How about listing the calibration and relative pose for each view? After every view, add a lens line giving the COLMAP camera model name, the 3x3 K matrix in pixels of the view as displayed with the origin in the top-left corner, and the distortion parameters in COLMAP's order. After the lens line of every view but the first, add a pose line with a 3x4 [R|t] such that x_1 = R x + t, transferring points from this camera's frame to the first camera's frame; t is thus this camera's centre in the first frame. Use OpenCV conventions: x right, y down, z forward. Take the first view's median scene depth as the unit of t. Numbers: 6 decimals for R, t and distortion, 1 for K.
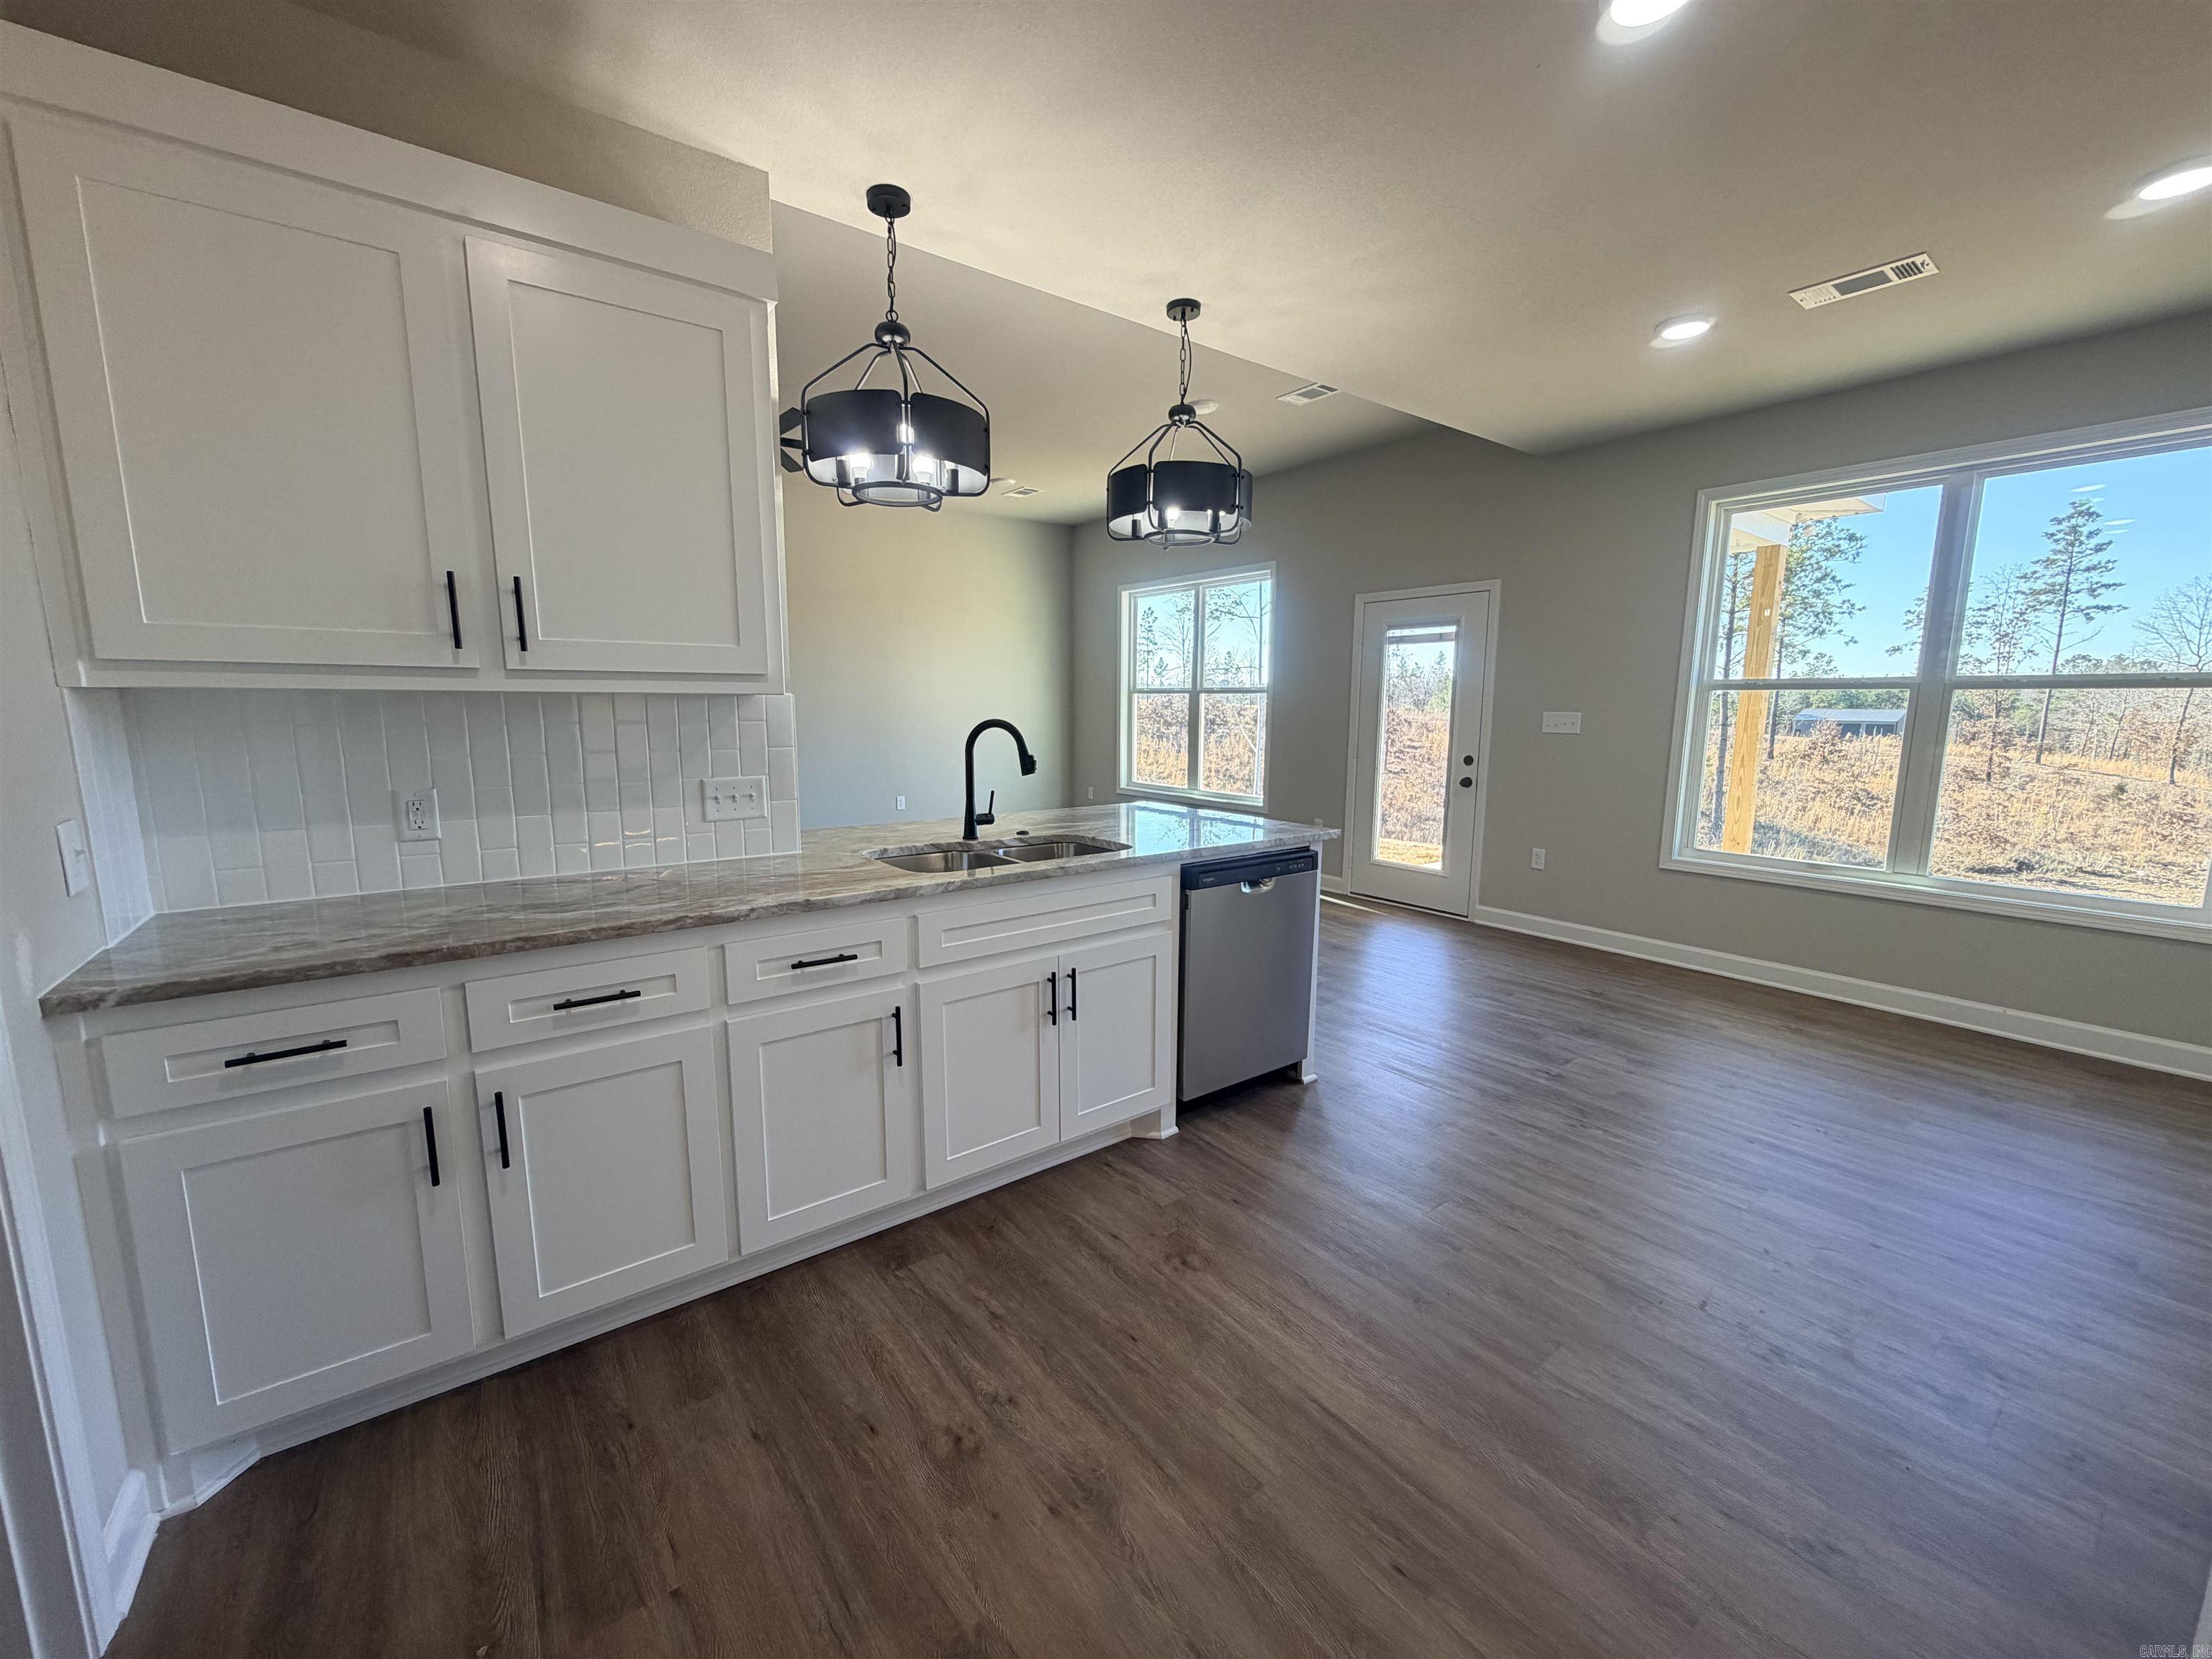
lens RADIAL K [[879.1, 0, 1099.5], [0, 879.1, 830.2], [0, 0, 1]] dist [0.000591, -0.000024]
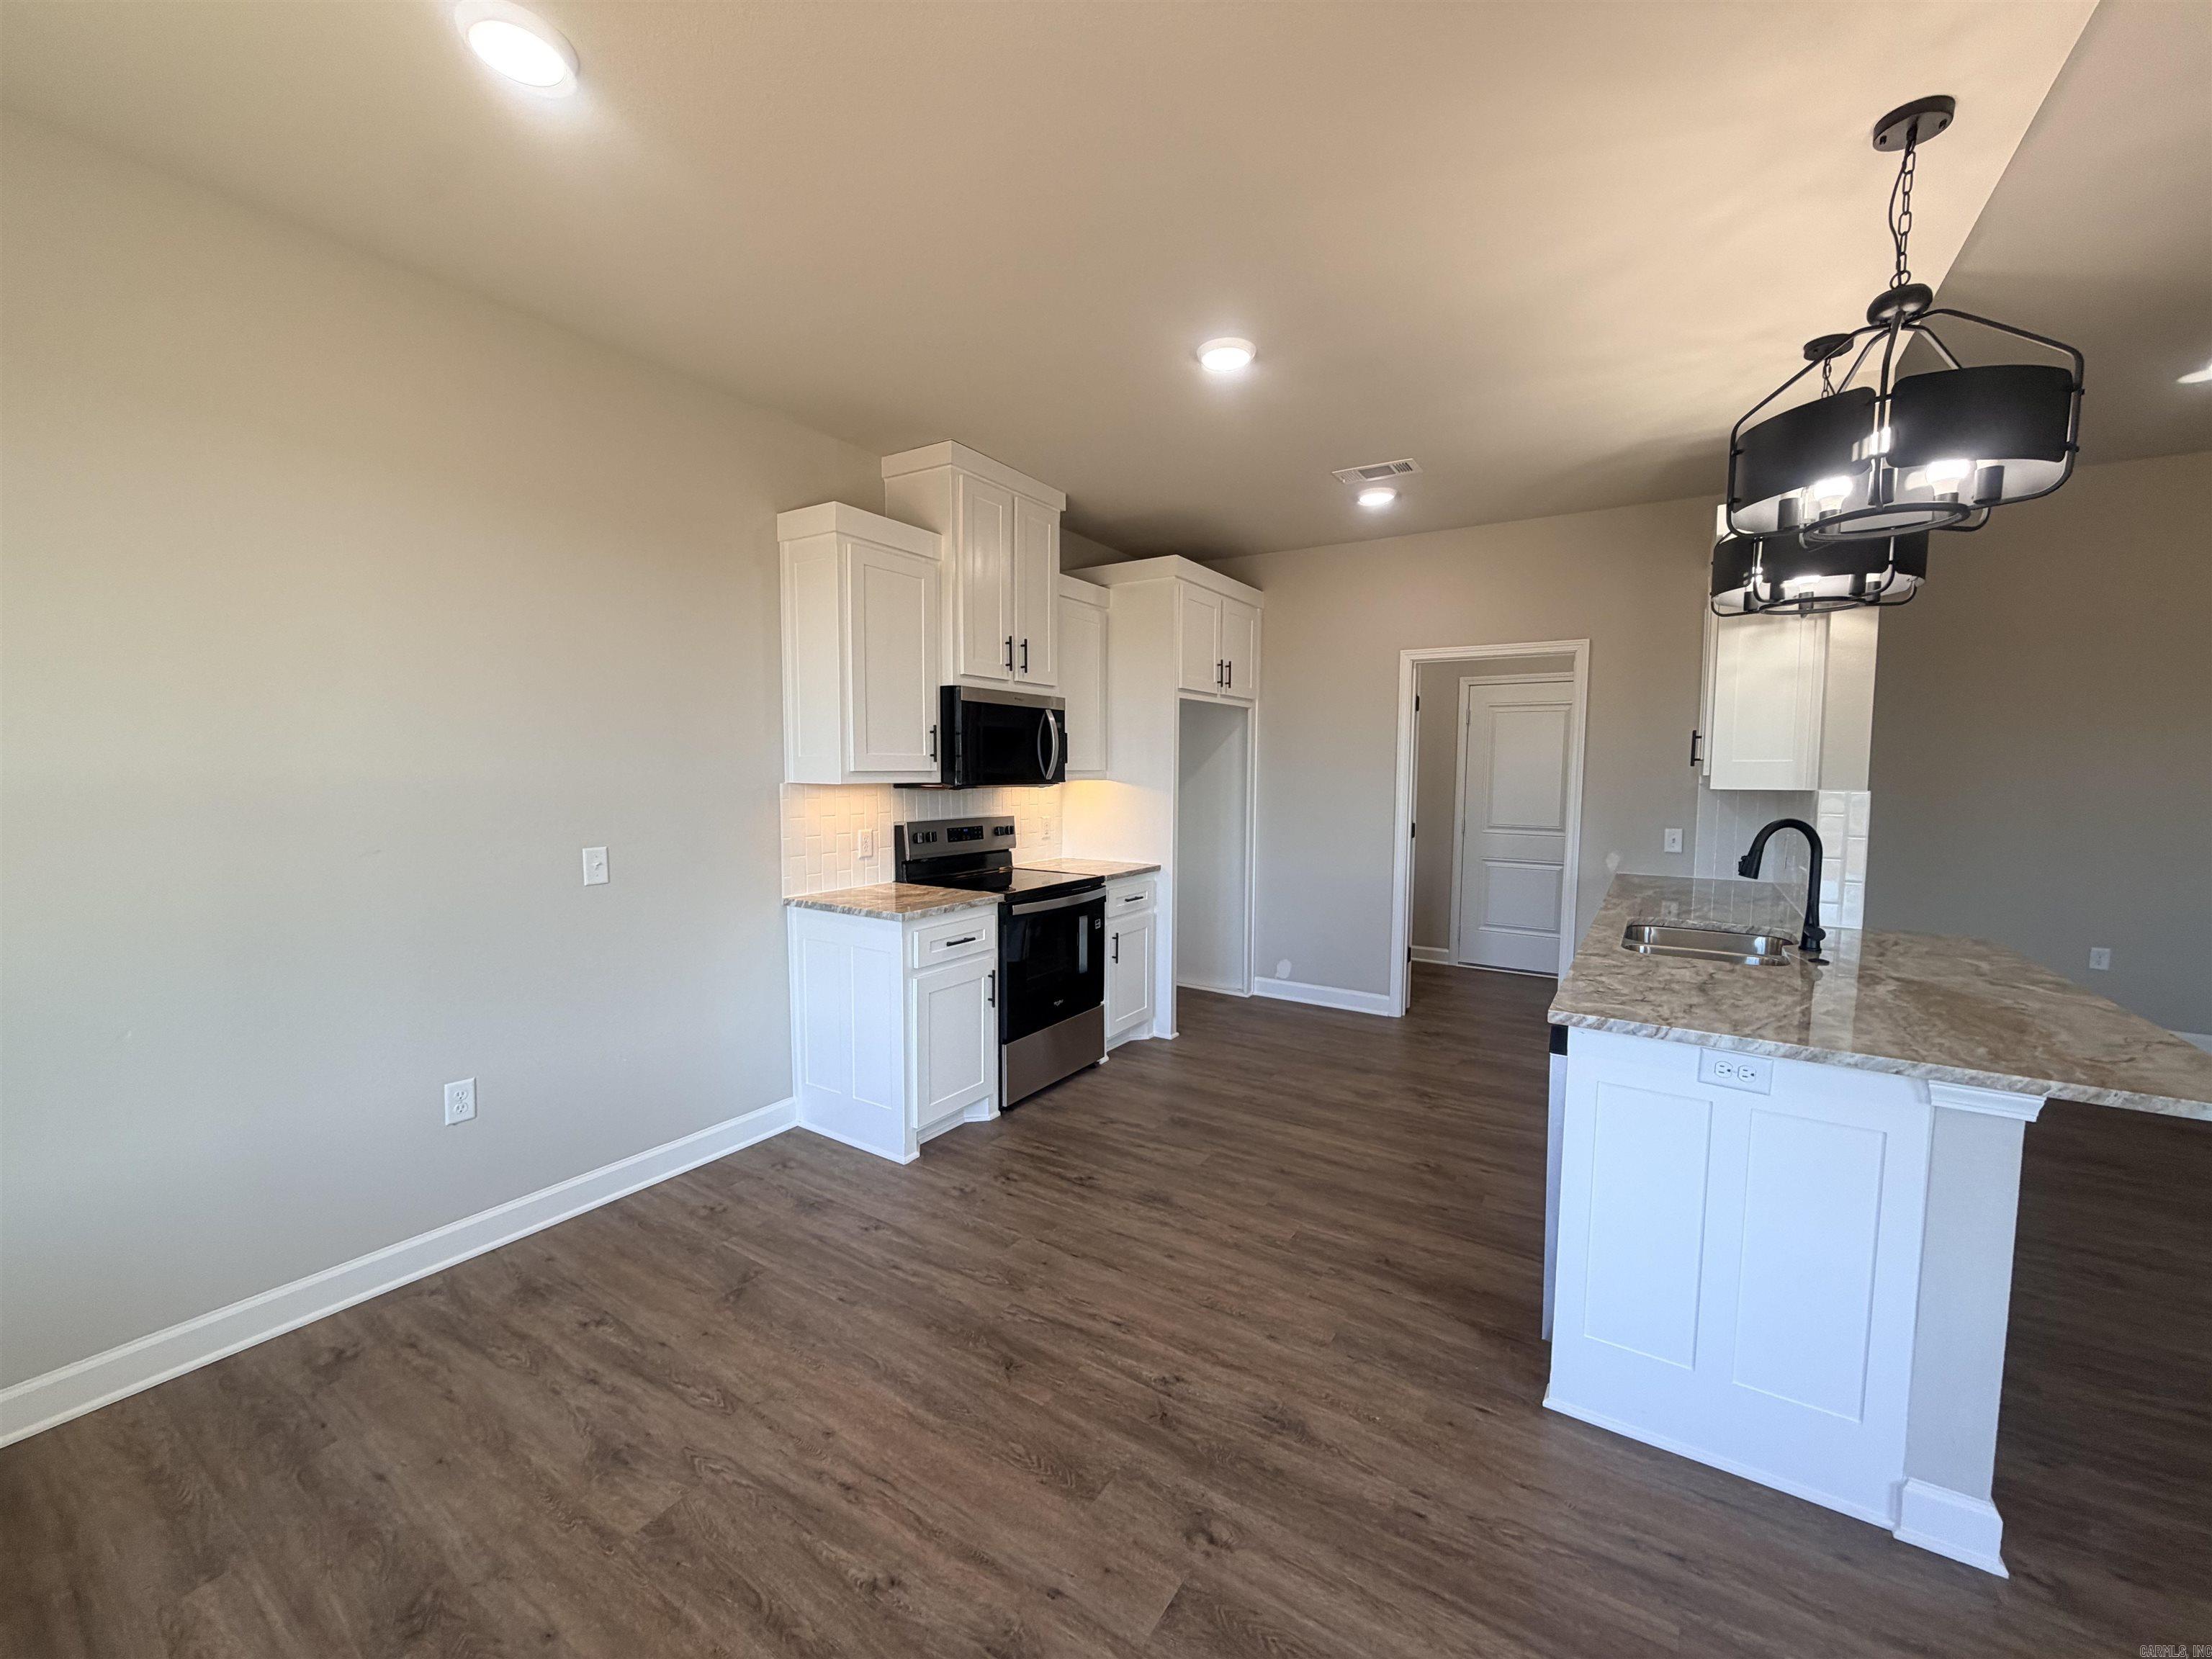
lens RADIAL K [[879.1, 0, 1102.1], [0, 879.1, 831.4], [0, 0, 1]] dist [0.000591, -0.000024]
pose [[-0.937620, 0.012656, -0.347432, 0.487580], [-0.063369, 0.976375, 0.206582, -0.144161], [0.341838, 0.215711, -0.914667, 0.891651]]
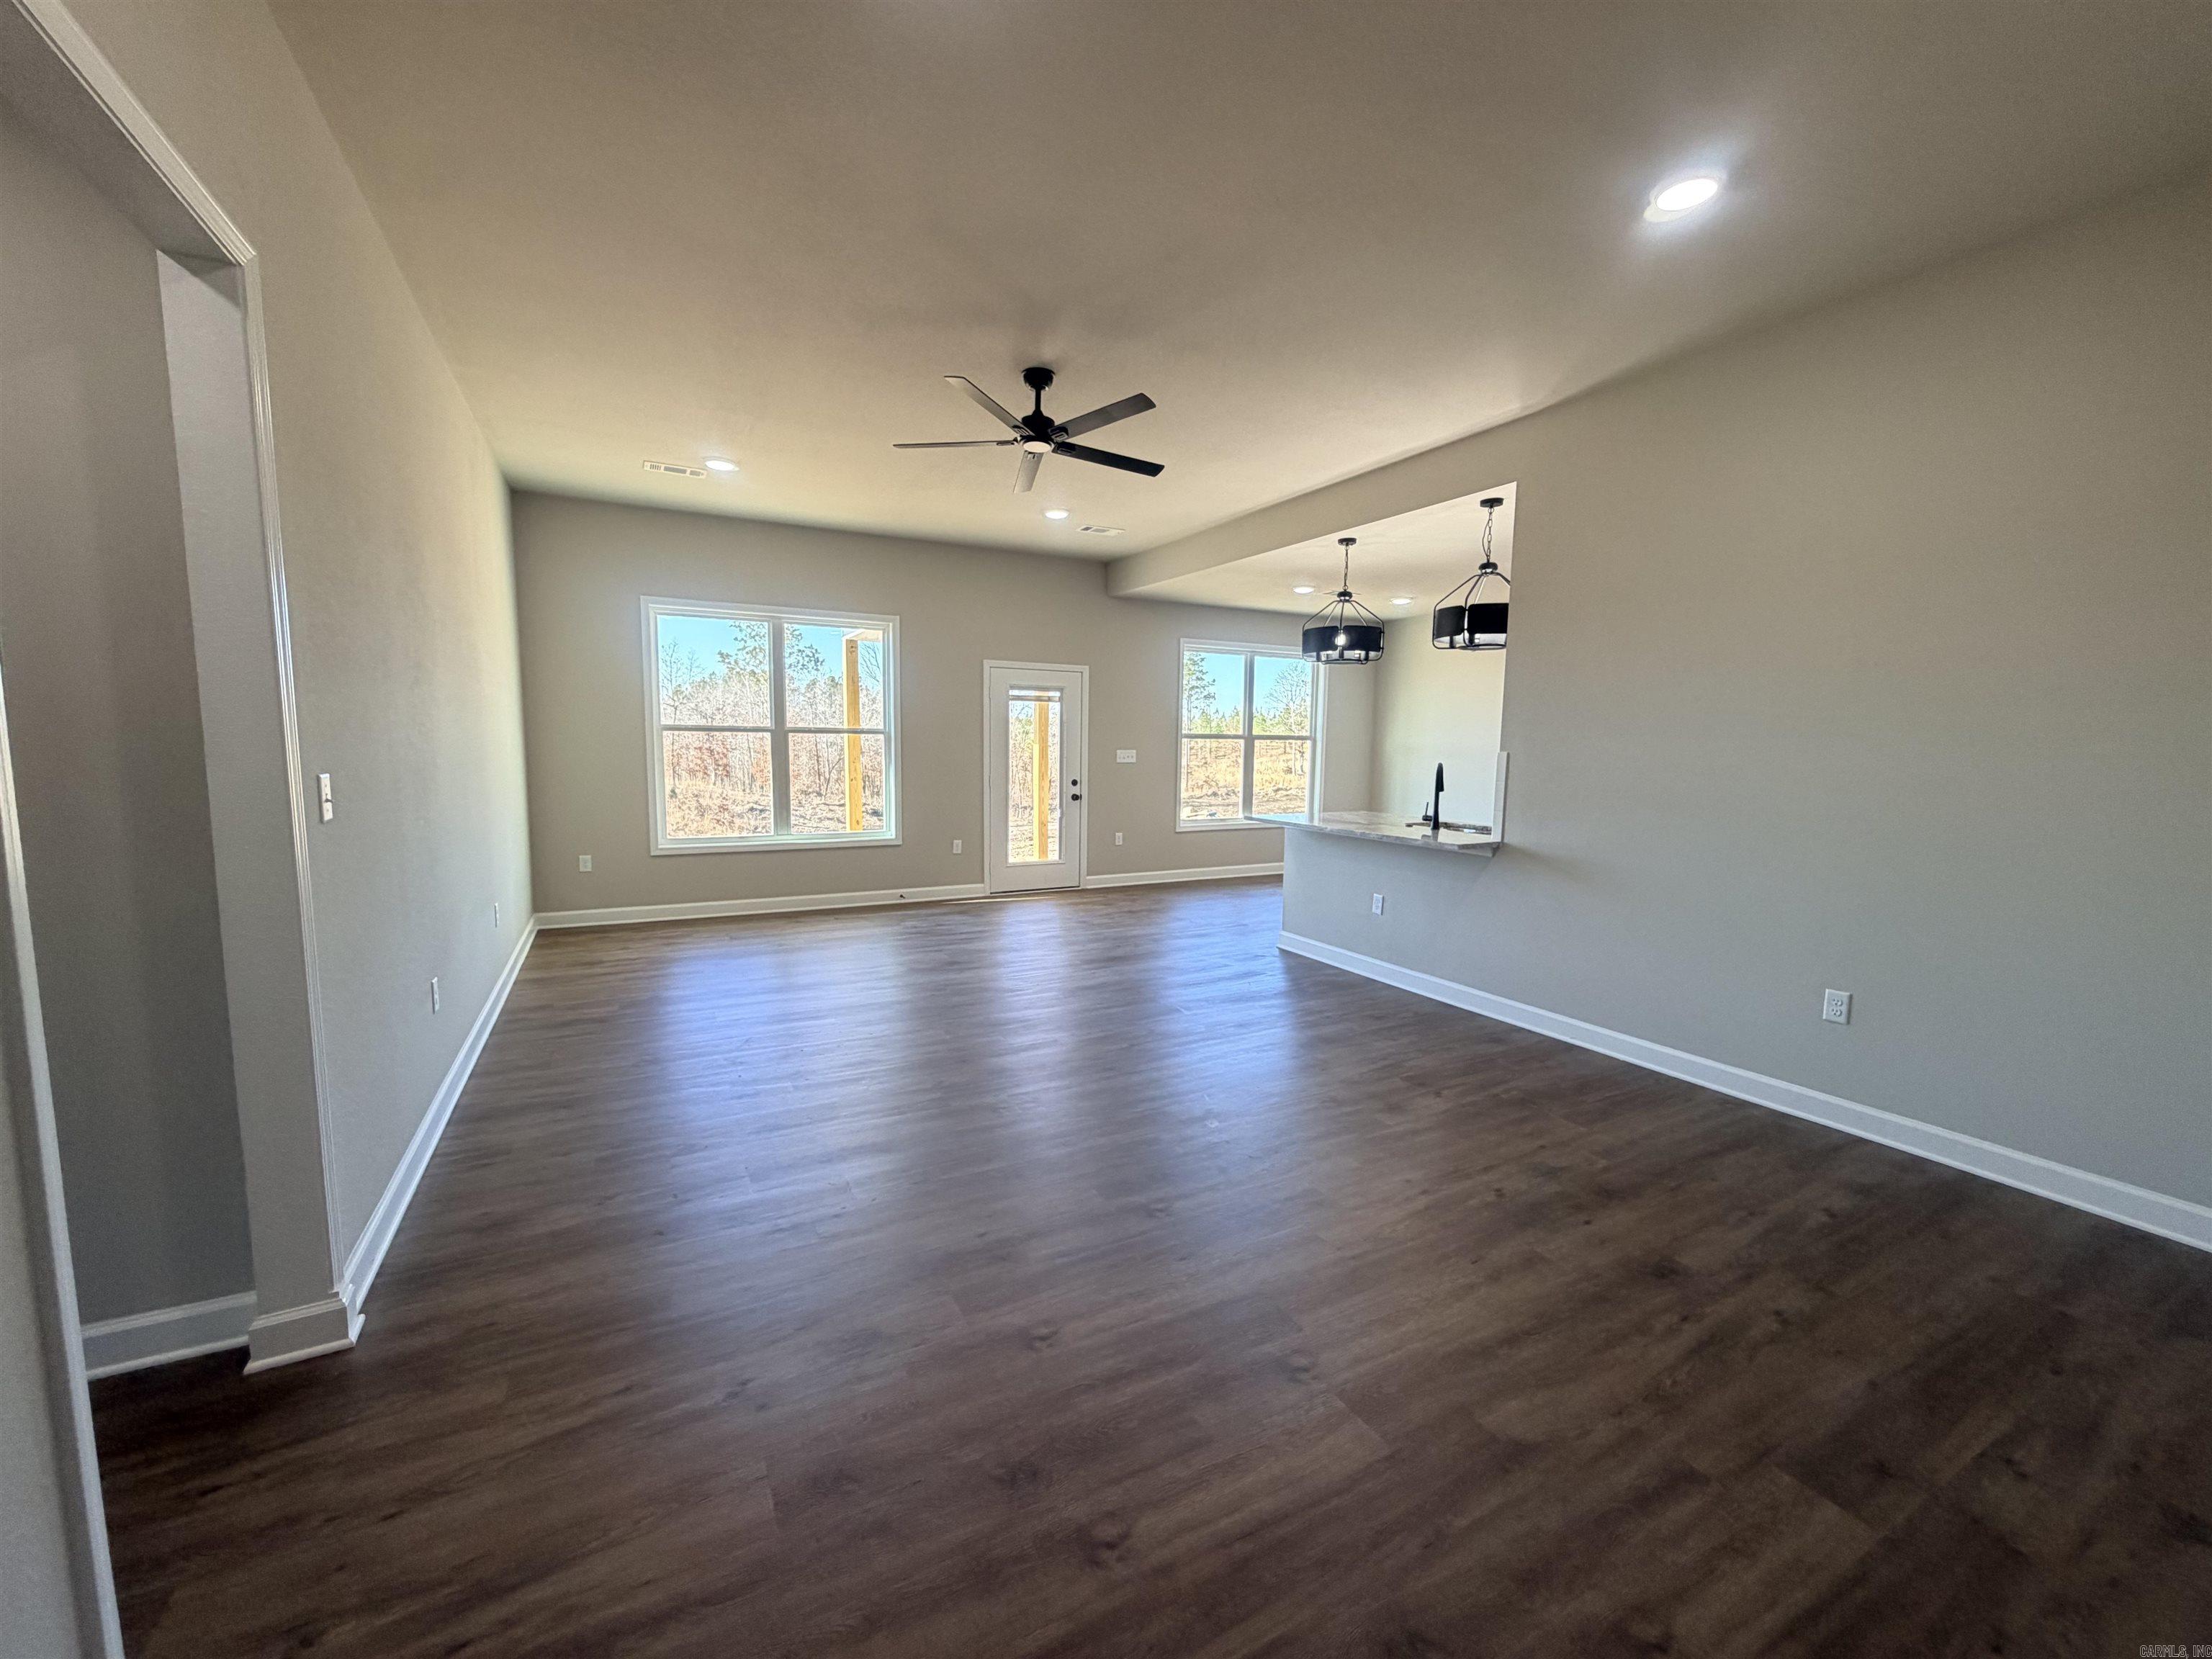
lens RADIAL K [[879.1, 0, 1102.2], [0, 879.1, 833.5], [0, 0, 1]] dist [0.000591, -0.000024]
pose [[0.150934, -0.109677, 0.982441, -1.162340], [0.131194, 0.987258, 0.090059, -0.134949], [-0.979799, 0.115298, 0.163399, 0.791100]]
